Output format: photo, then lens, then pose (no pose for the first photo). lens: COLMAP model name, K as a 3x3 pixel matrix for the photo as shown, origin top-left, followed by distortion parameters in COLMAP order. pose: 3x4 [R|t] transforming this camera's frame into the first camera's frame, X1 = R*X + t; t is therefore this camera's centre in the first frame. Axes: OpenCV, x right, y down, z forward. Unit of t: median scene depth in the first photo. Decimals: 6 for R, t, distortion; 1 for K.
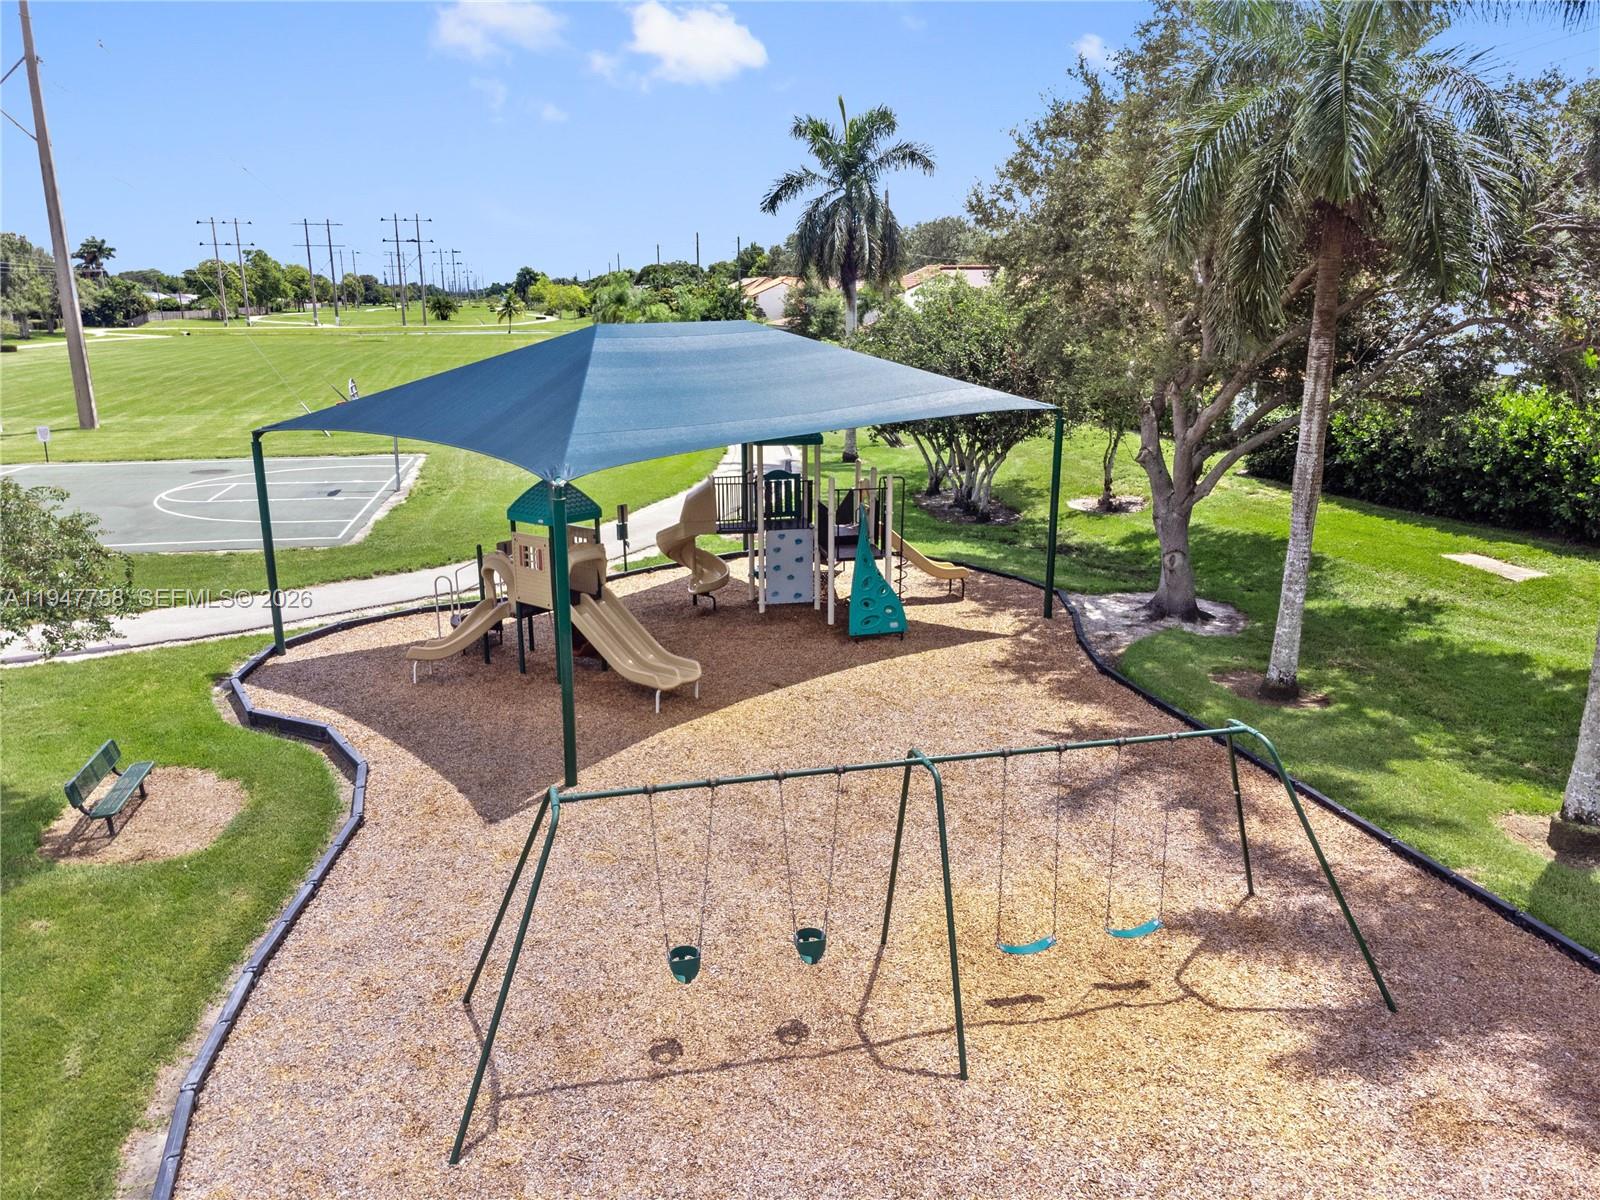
lens RADIAL K [[1222.4, 0, 789.7], [0, 1222.4, 598.3], [0, 0, 1]] dist [0.031773, 0.007812]
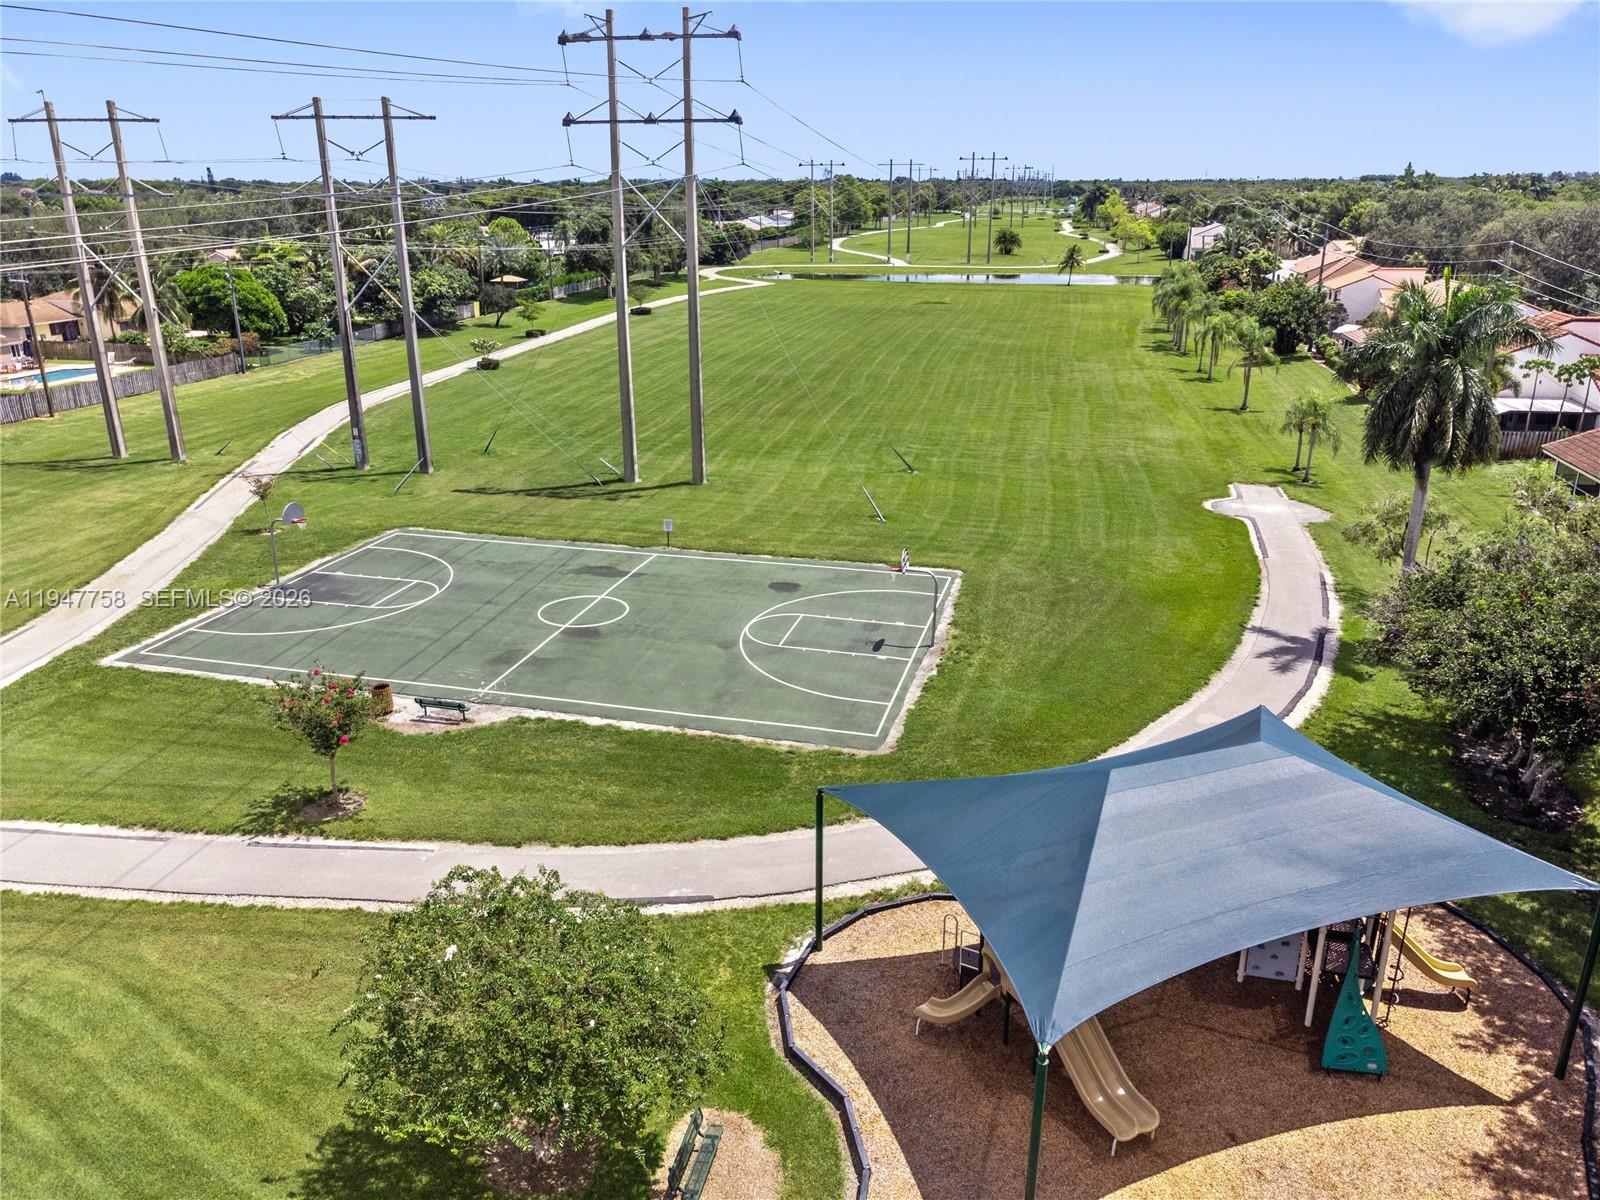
lens RADIAL K [[1222.4, 0, 789.7], [0, 1222.4, 598.3], [0, 0, 1]] dist [0.031773, 0.007812]
pose [[0.905772, 0.143484, -0.398734, 0.001609], [-0.107926, 0.988013, 0.110370, -0.398088], [0.409791, -0.056936, 0.910401, -0.105758]]
